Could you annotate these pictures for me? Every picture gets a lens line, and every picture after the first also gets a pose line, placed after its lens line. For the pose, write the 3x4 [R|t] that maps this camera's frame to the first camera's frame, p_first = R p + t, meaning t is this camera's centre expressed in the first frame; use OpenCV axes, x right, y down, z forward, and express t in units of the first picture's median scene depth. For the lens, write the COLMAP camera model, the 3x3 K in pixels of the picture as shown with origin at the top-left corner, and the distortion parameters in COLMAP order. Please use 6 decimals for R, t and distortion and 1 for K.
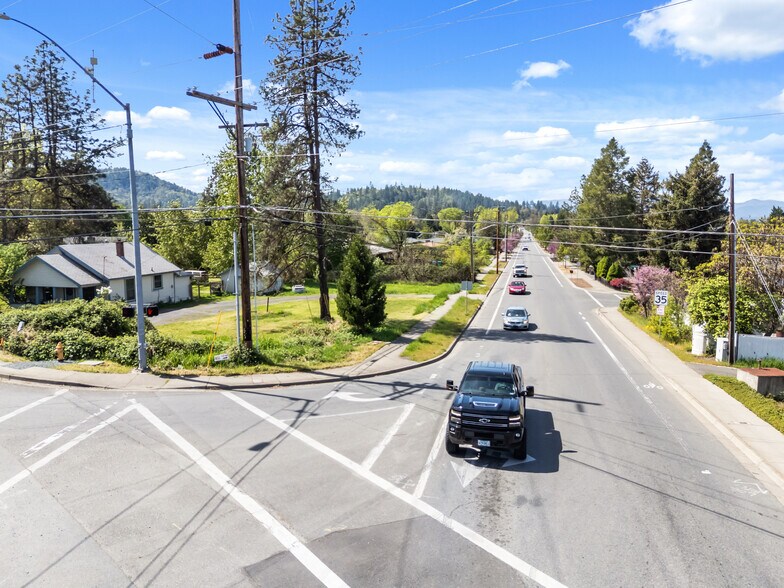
lens RADIAL K [[570.3, 0, 392.0], [0, 570.3, 294.0], [0, 0, 1]] dist [0.069994, -0.062876]
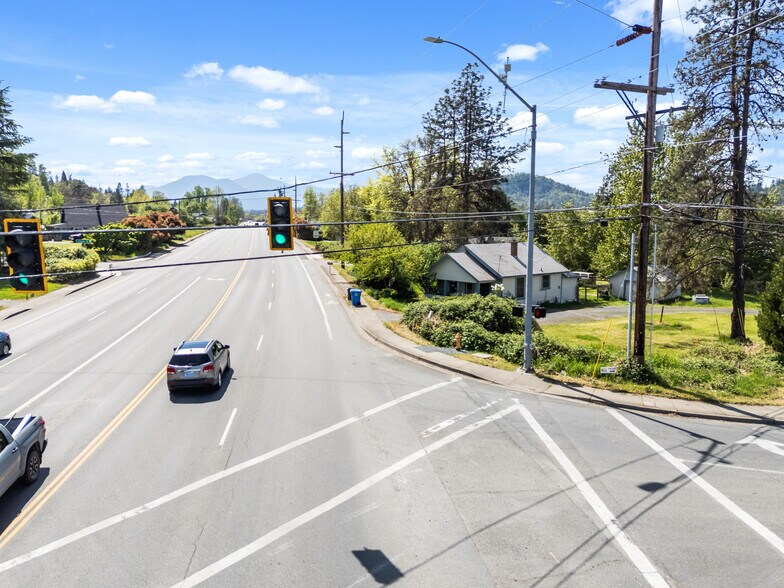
lens RADIAL K [[570.3, 0, 392.0], [0, 570.3, 294.0], [0, 0, 1]] dist [0.069994, -0.062876]
pose [[0.797557, 0.072018, -0.598930, -0.020800], [-0.072882, 0.997079, 0.022840, -0.003961], [0.598825, 0.025435, 0.800476, 0.038037]]
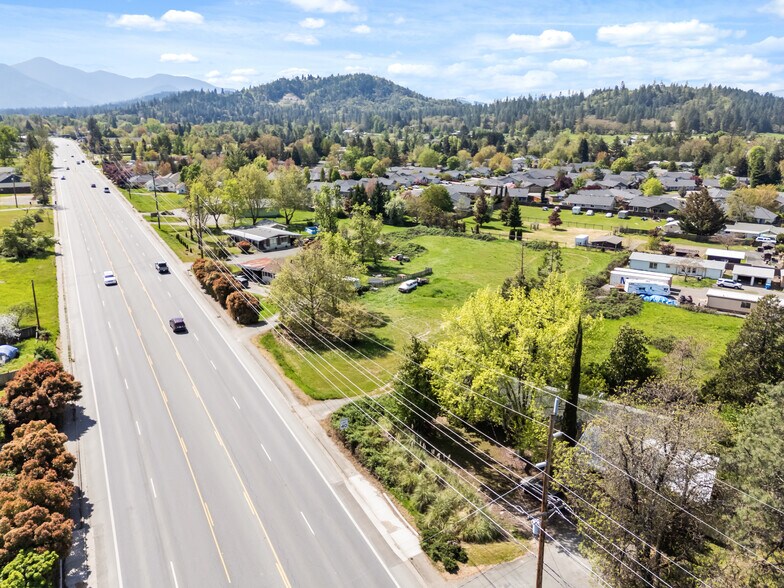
lens RADIAL K [[570.3, 0, 392.0], [0, 570.3, 294.0], [0, 0, 1]] dist [0.069994, -0.062876]
pose [[0.934307, 0.098575, -0.342570, -1.272558], [-0.038336, 0.983217, 0.178366, -0.864109], [0.354403, -0.153516, 0.922405, 0.543356]]
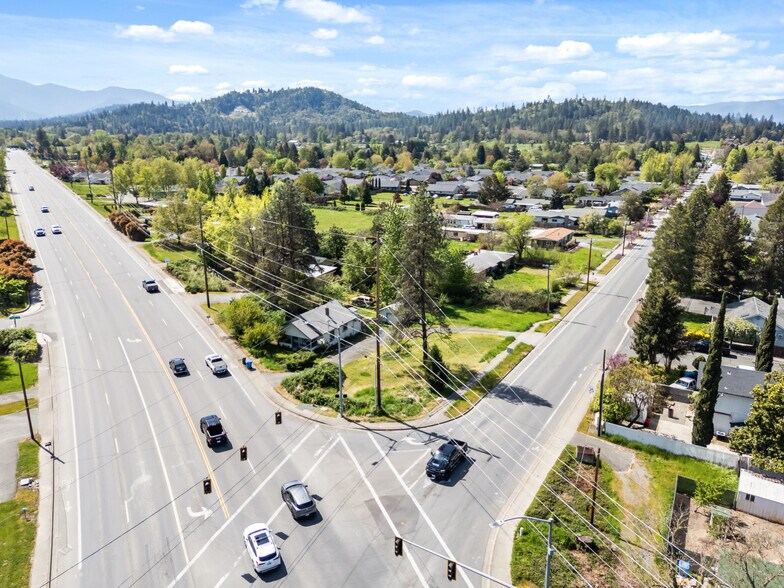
lens RADIAL K [[570.3, 0, 392.0], [0, 570.3, 294.0], [0, 0, 1]] dist [0.069994, -0.062876]
pose [[0.956210, 0.070818, -0.283984, 0.348165], [-0.026644, 0.987319, 0.156500, -0.576055], [0.291466, -0.142080, 0.945971, -0.935724]]
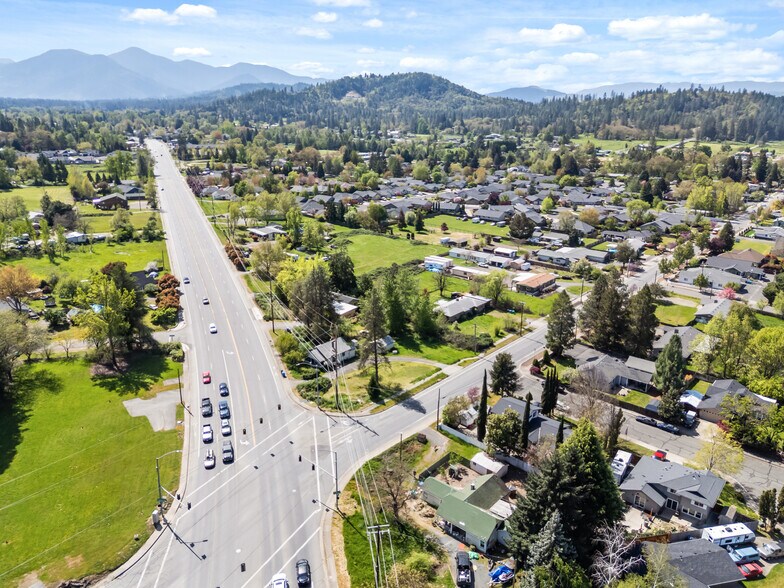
lens RADIAL K [[570.3, 0, 392.0], [0, 570.3, 294.0], [0, 0, 1]] dist [0.069994, -0.062876]
pose [[0.884760, 0.145543, -0.442737, 1.658679], [-0.058471, 0.977145, 0.204373, -1.407800], [0.462364, -0.154933, 0.873050, -2.226043]]
